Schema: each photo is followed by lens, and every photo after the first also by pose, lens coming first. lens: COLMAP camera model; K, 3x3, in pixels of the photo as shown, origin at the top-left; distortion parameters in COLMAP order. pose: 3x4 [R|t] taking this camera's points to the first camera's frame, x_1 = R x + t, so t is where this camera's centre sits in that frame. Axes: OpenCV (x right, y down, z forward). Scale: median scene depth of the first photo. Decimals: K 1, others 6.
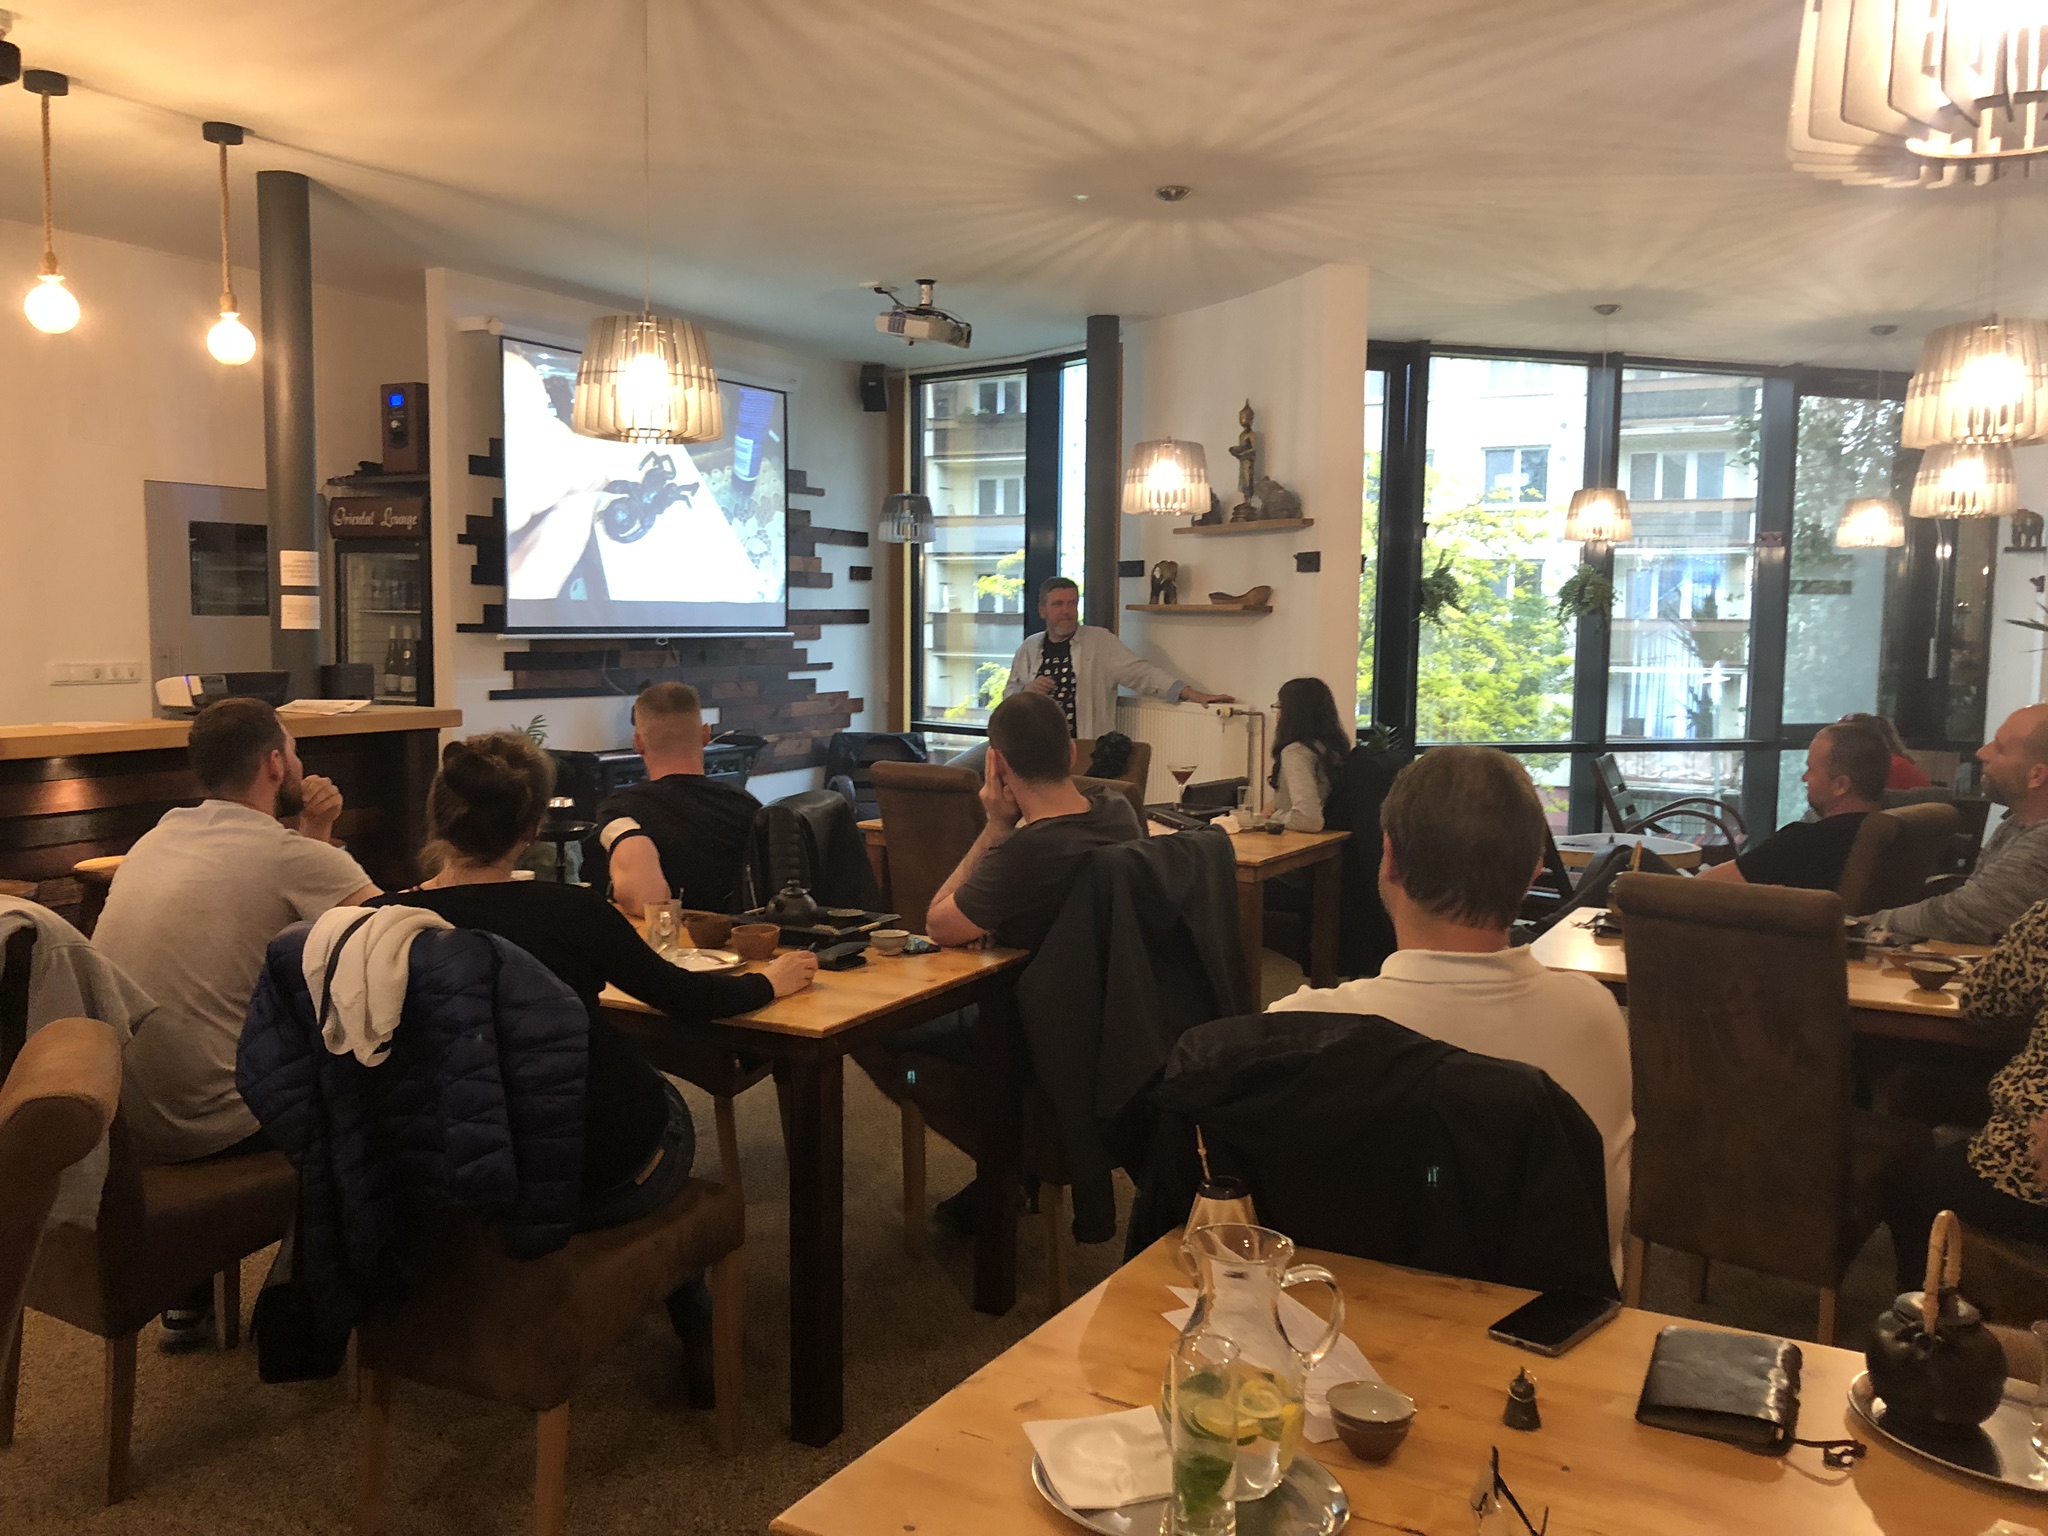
lens RADIAL K [[1662.4, 0, 1045.6], [0, 1662.4, 772.6], [0, 0, 1]] dist [0.018228, 0.005098]
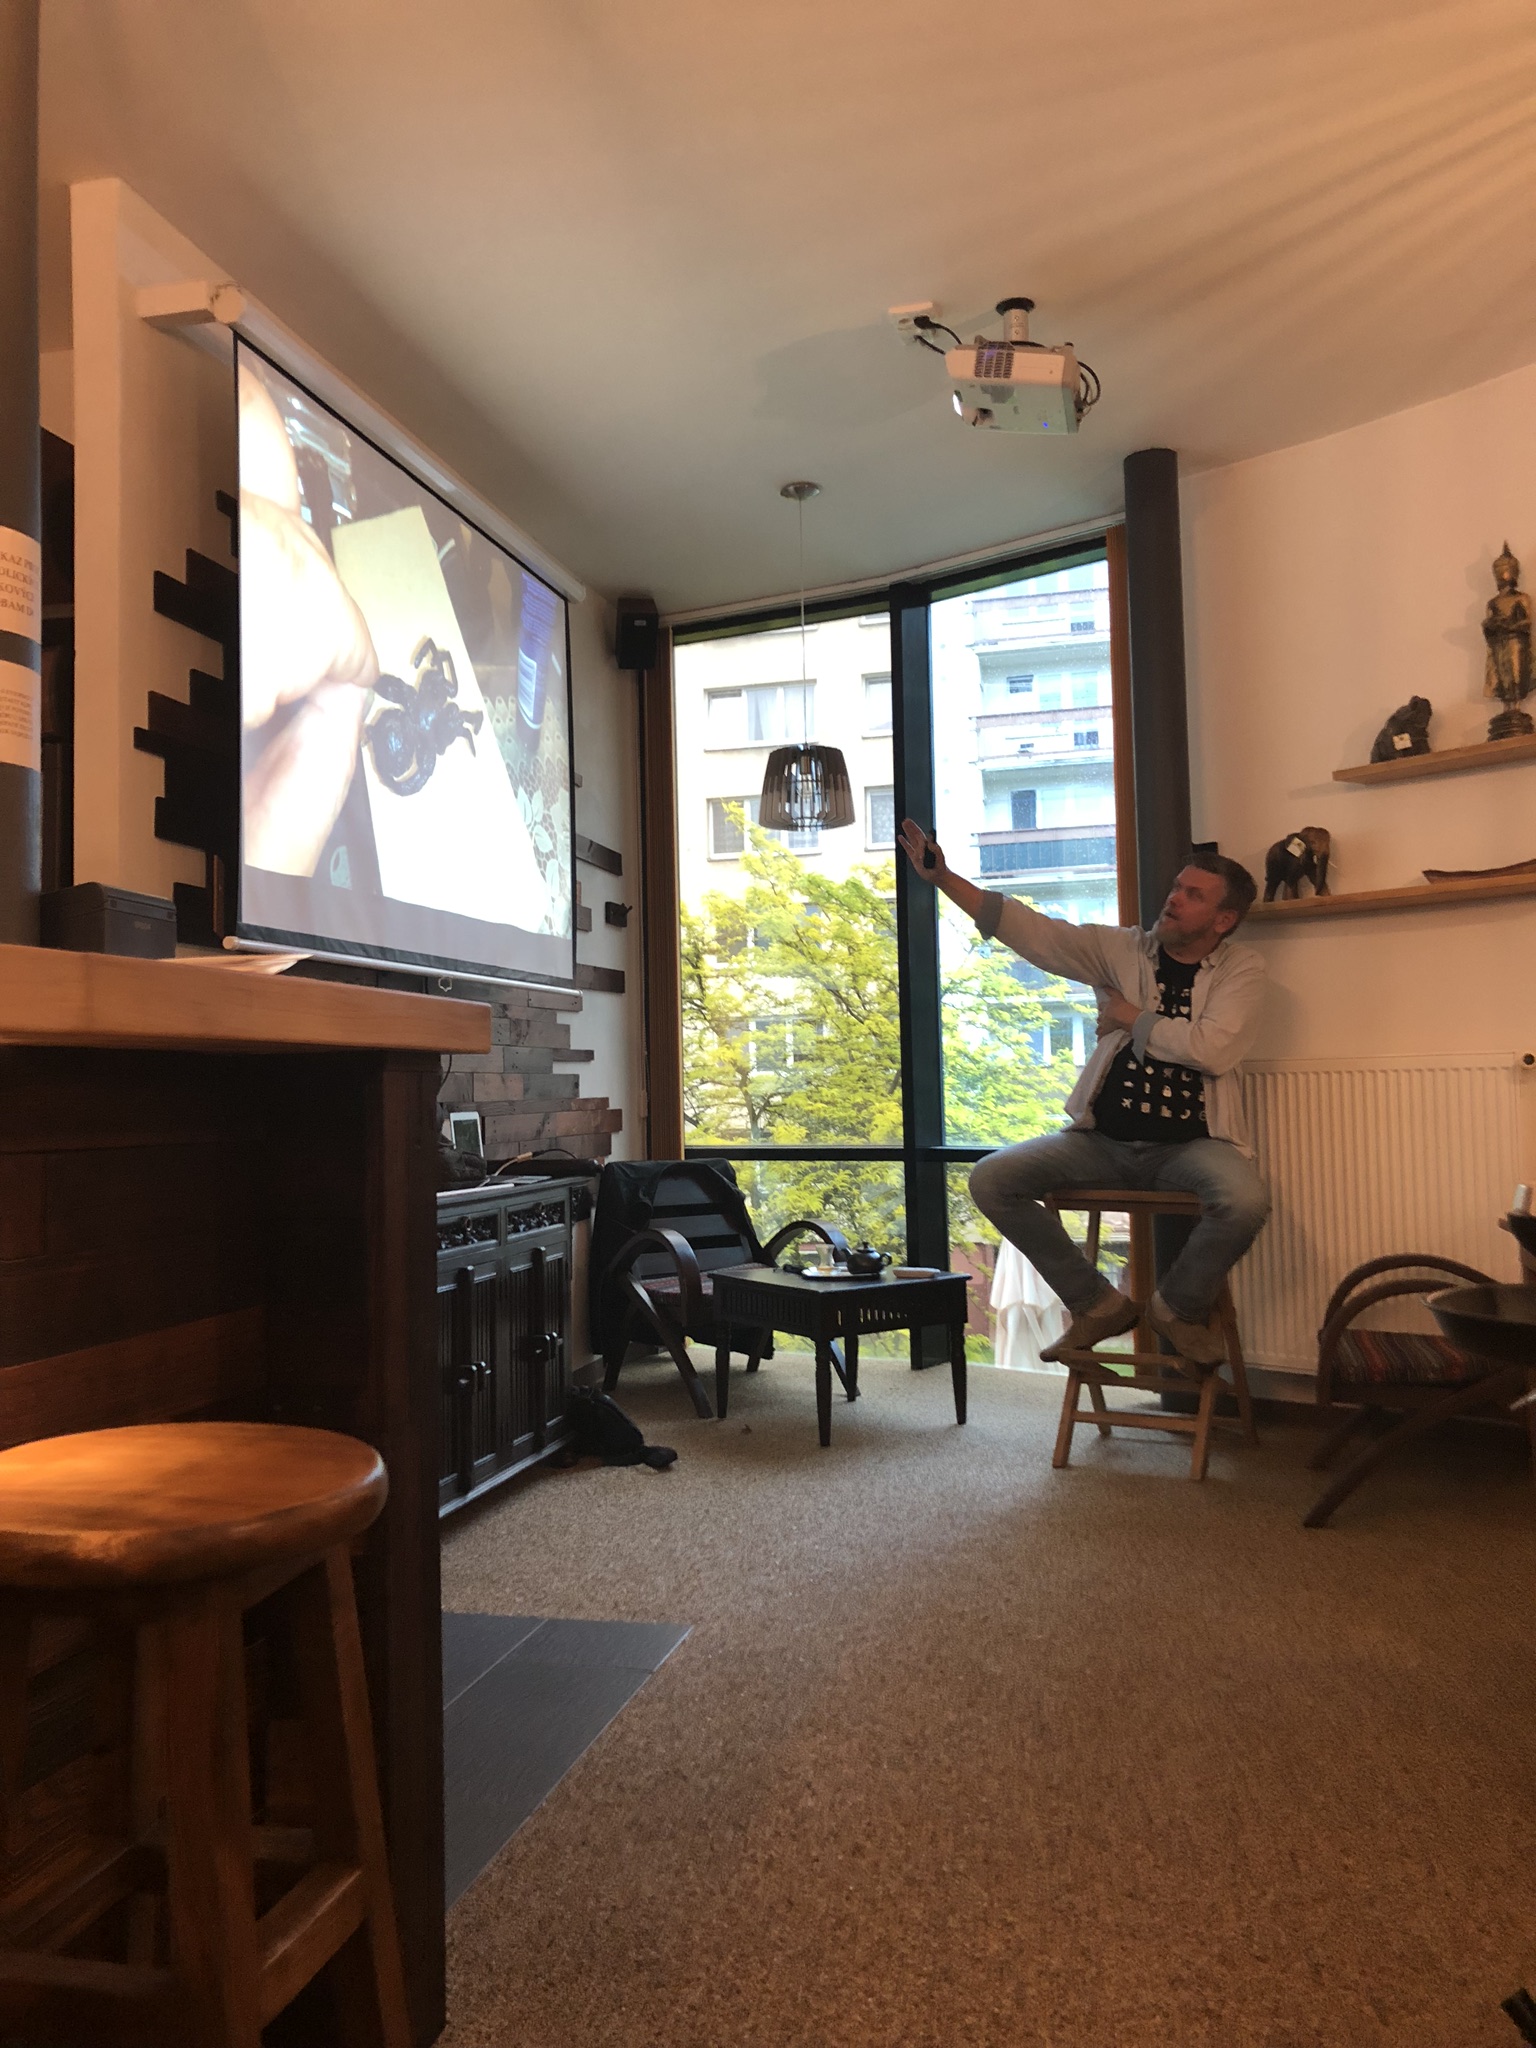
lens RADIAL K [[1662.4, 0, 748.9], [0, 1662.4, 1006.3], [0, 0, 1]] dist [0.018228, 0.005098]
pose [[0.970999, -0.023403, 0.237937, -0.279210], [0.057673, 0.988736, -0.138109, 0.008931], [-0.232025, 0.147826, 0.961411, 0.485659]]
